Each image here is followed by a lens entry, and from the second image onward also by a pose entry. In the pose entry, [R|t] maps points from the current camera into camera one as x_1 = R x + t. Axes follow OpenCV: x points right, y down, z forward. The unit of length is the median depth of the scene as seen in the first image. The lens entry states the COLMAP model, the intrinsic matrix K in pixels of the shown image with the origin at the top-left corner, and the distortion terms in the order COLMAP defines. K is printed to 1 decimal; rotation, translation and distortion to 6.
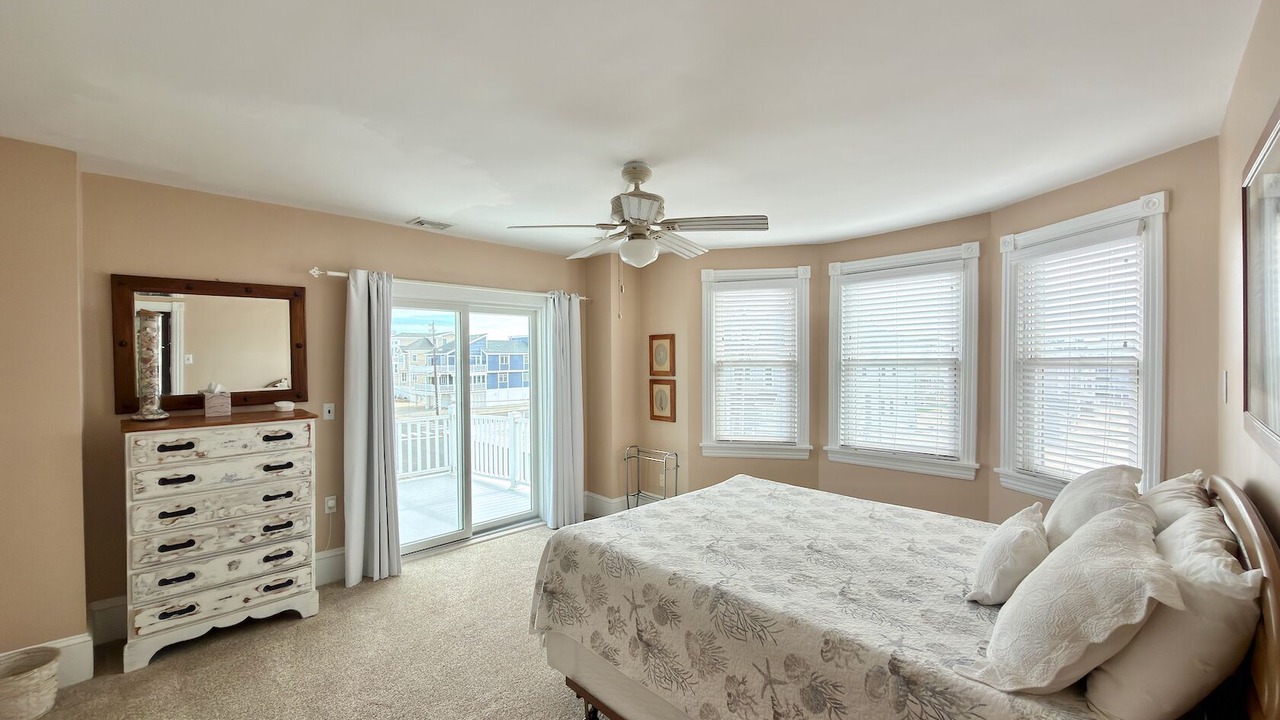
lens RADIAL K [[505.8, 0, 640.0], [0, 505.8, 360.0], [0, 0, 1]] dist [0.002489, 0.000092]
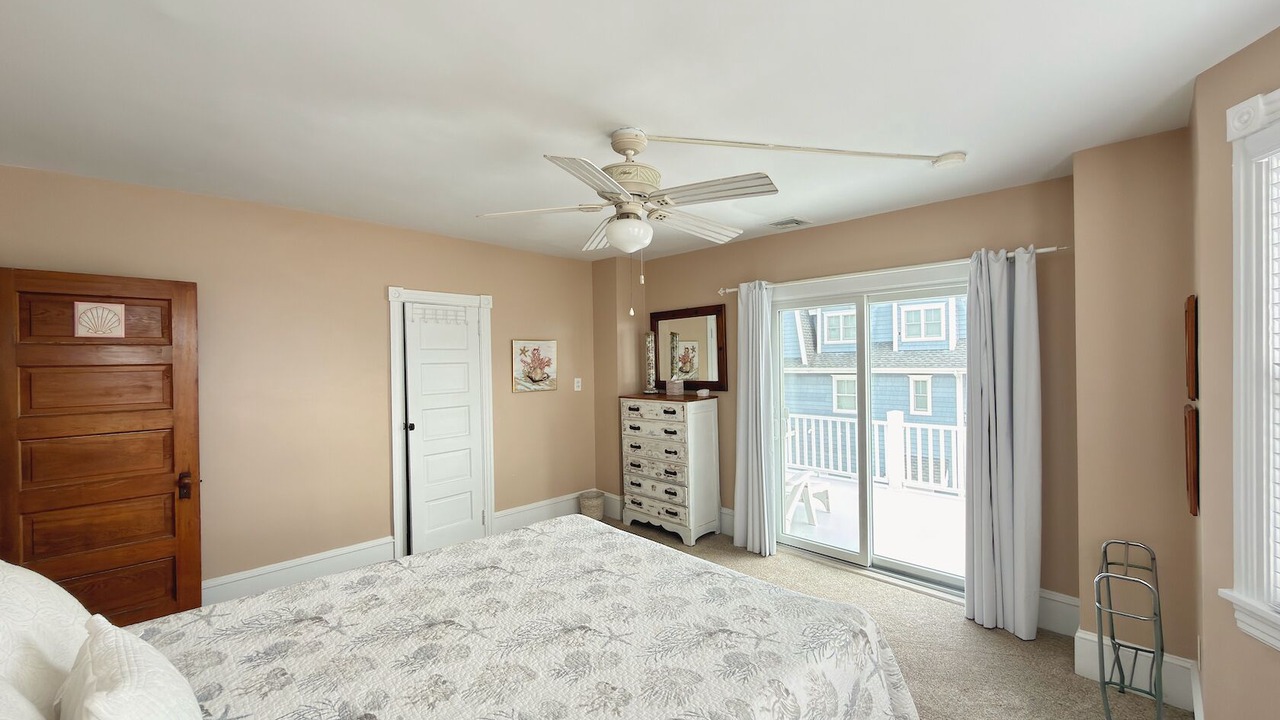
lens RADIAL K [[505.8, 0, 640.0], [0, 505.8, 360.0], [0, 0, 1]] dist [0.002489, 0.000092]
pose [[-0.000353, 0.003999, -0.999992, 0.775199], [0.005923, 0.999974, 0.003997, -0.005912], [0.999982, -0.005922, -0.000376, 0.933612]]
